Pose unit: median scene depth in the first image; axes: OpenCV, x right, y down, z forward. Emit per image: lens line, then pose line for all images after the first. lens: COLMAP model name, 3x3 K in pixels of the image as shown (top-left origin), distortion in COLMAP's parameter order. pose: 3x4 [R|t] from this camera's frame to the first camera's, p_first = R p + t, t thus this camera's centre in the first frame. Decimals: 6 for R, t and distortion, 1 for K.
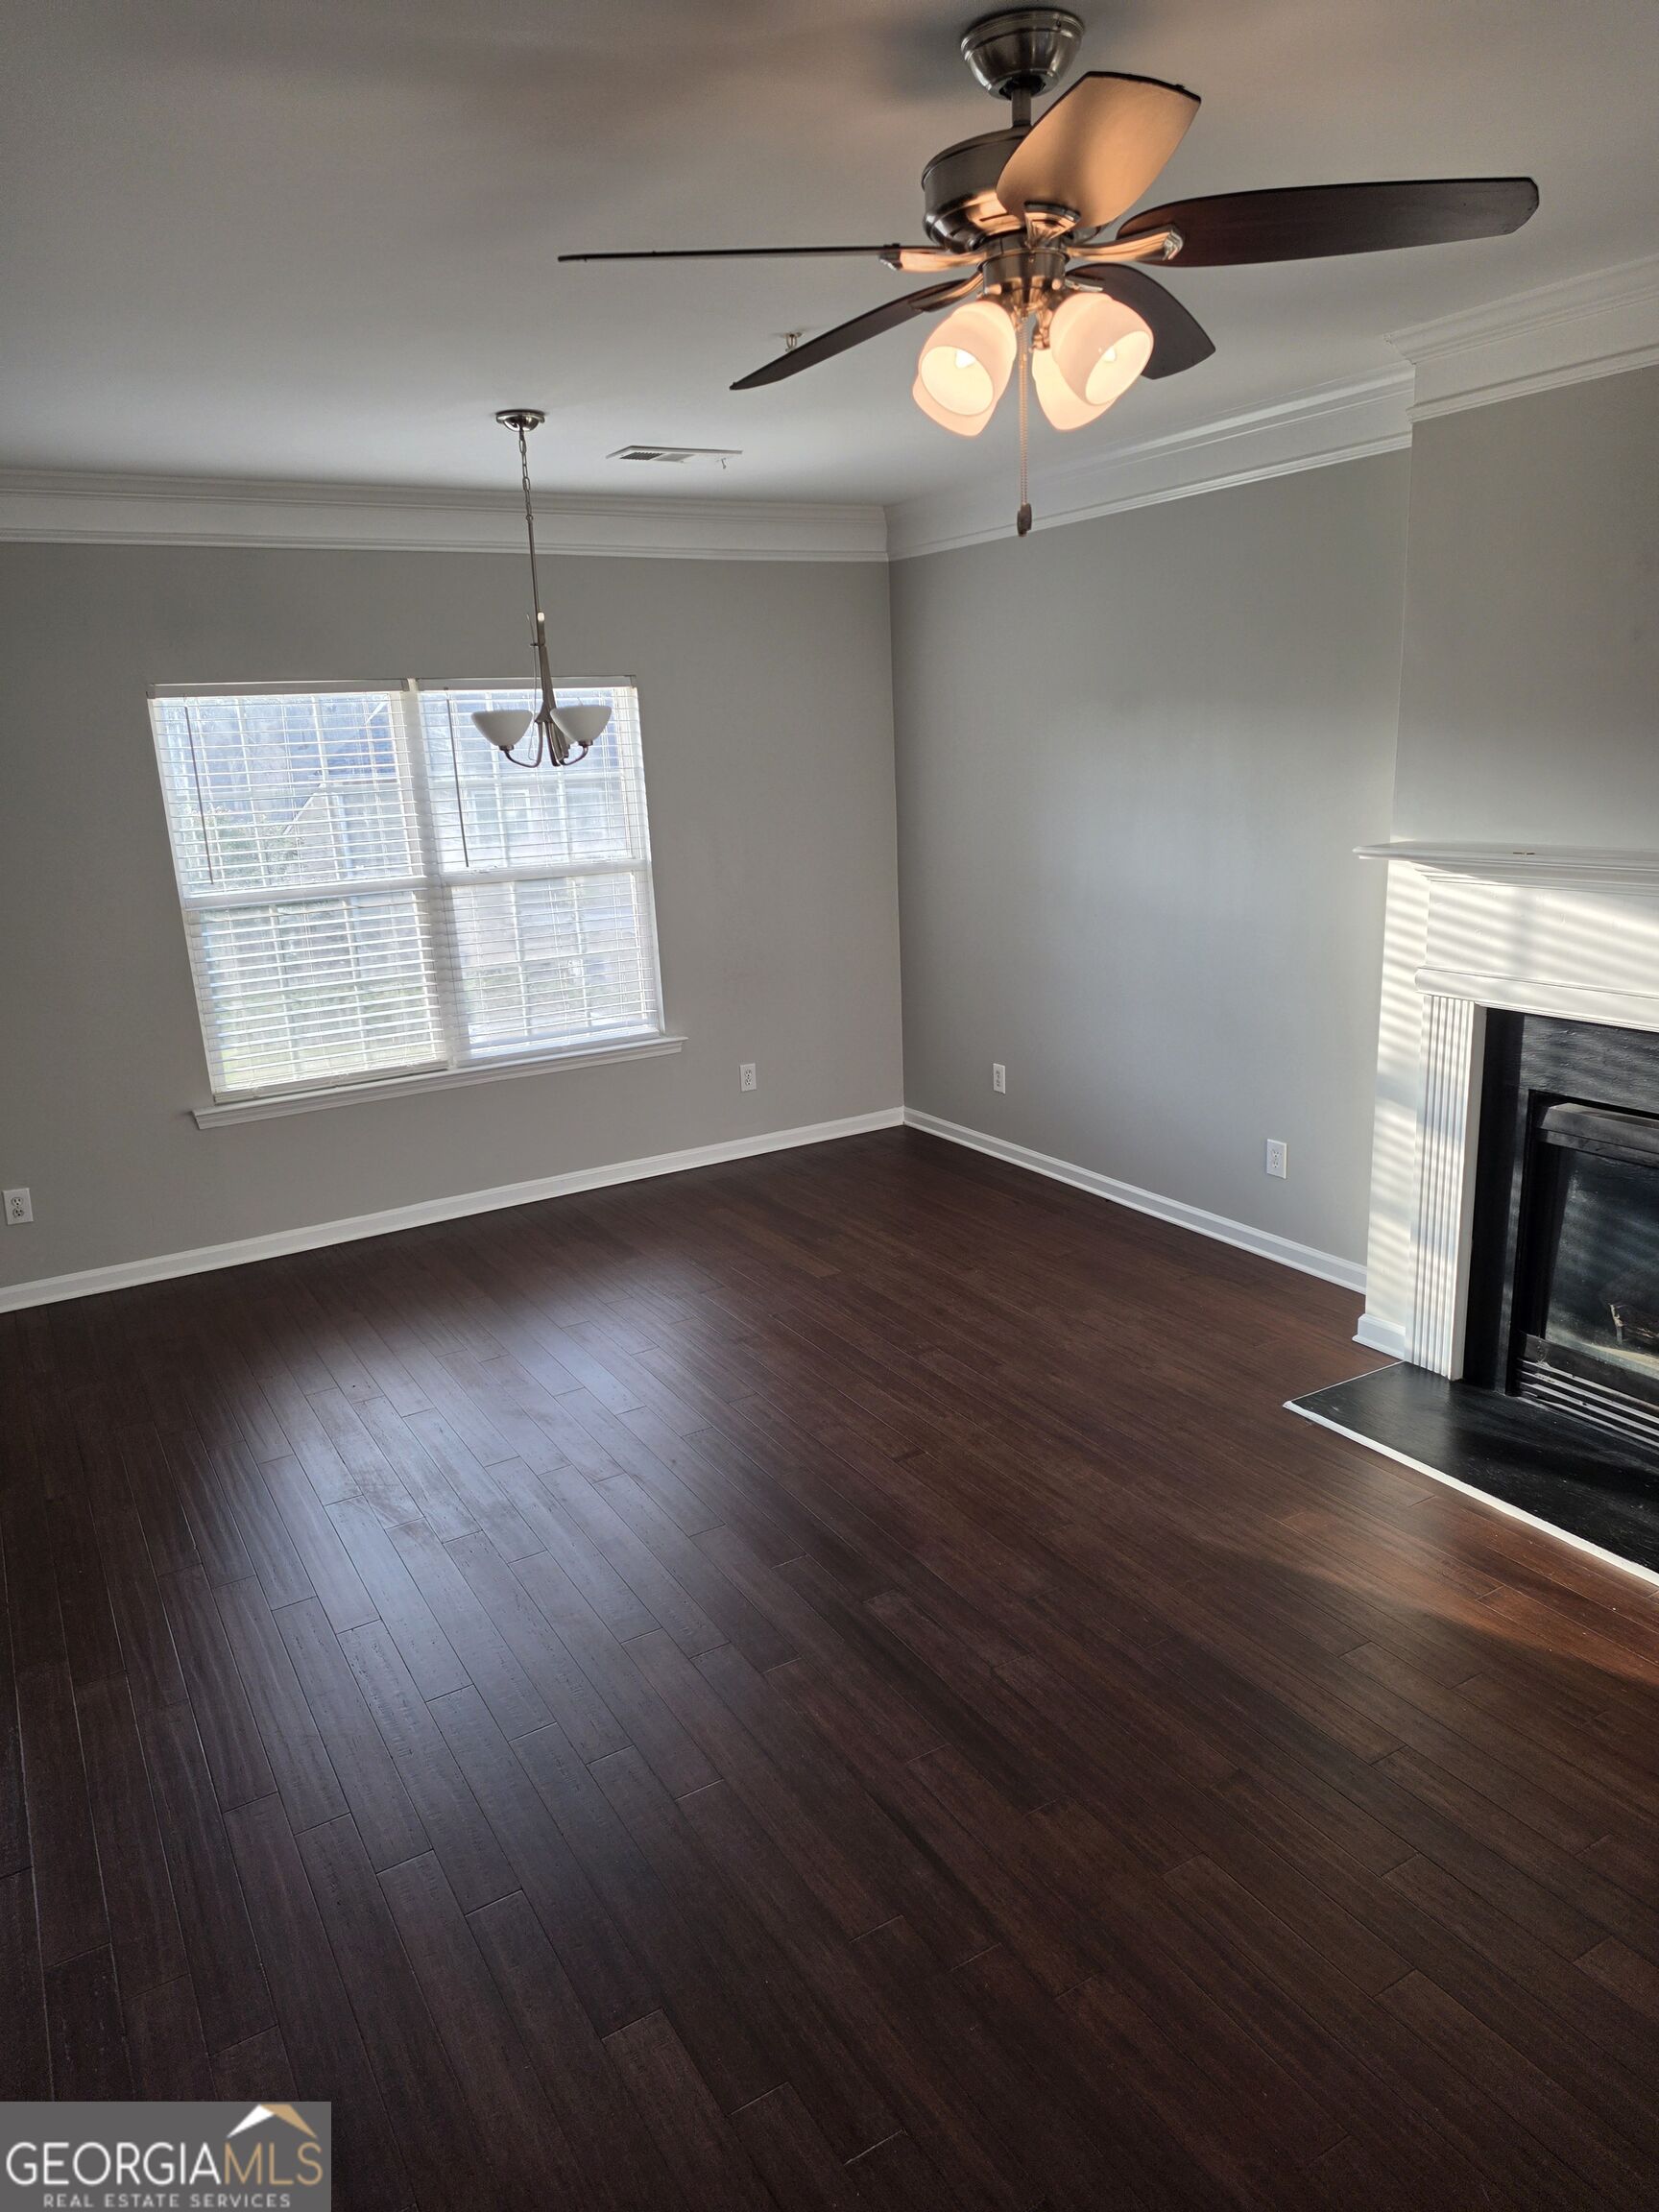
lens RADIAL K [[1454.3, 0, 829.5], [0, 1454.3, 1106.0], [0, 0, 1]] dist [0.004858, -0.000088]
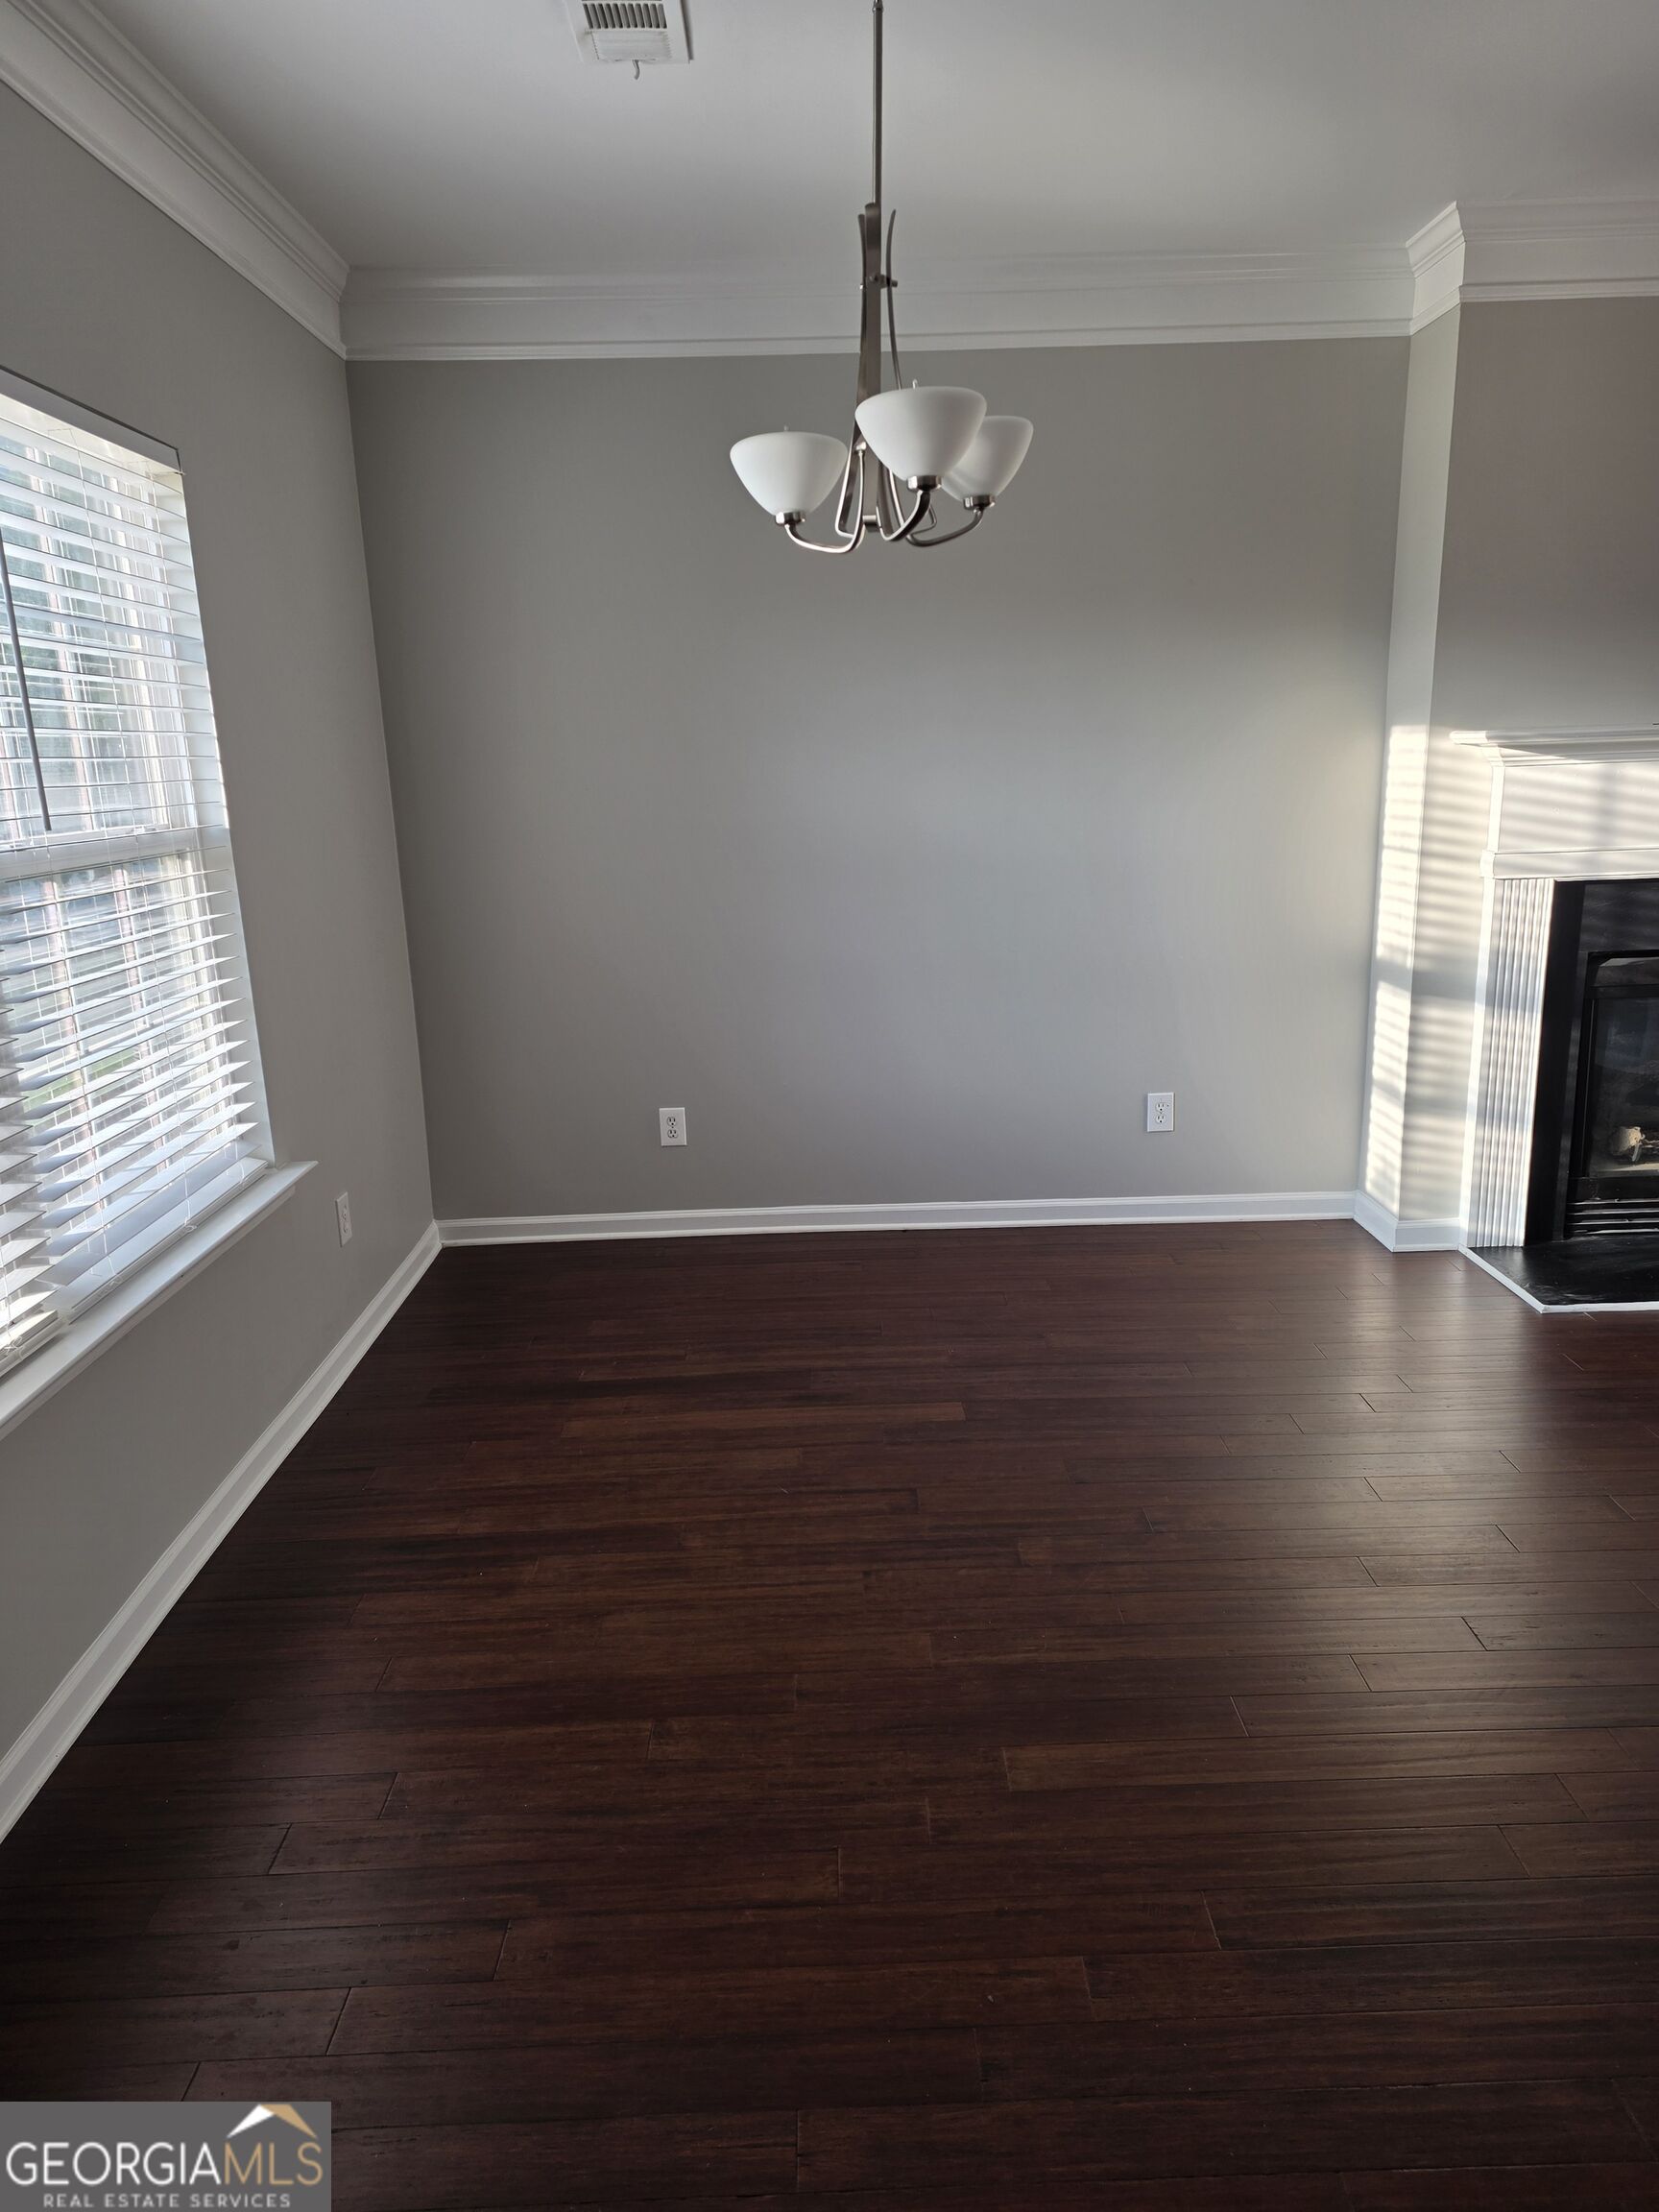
lens RADIAL K [[1460.3, 0, 830.5], [0, 1460.3, 1140.4], [0, 0, 1]] dist [0.040451, -0.049605]
pose [[0.490144, -0.194241, 0.849723, -0.592477], [0.222838, 0.970382, 0.093284, -0.080673], [-0.842676, 0.143628, 0.518911, 0.720576]]
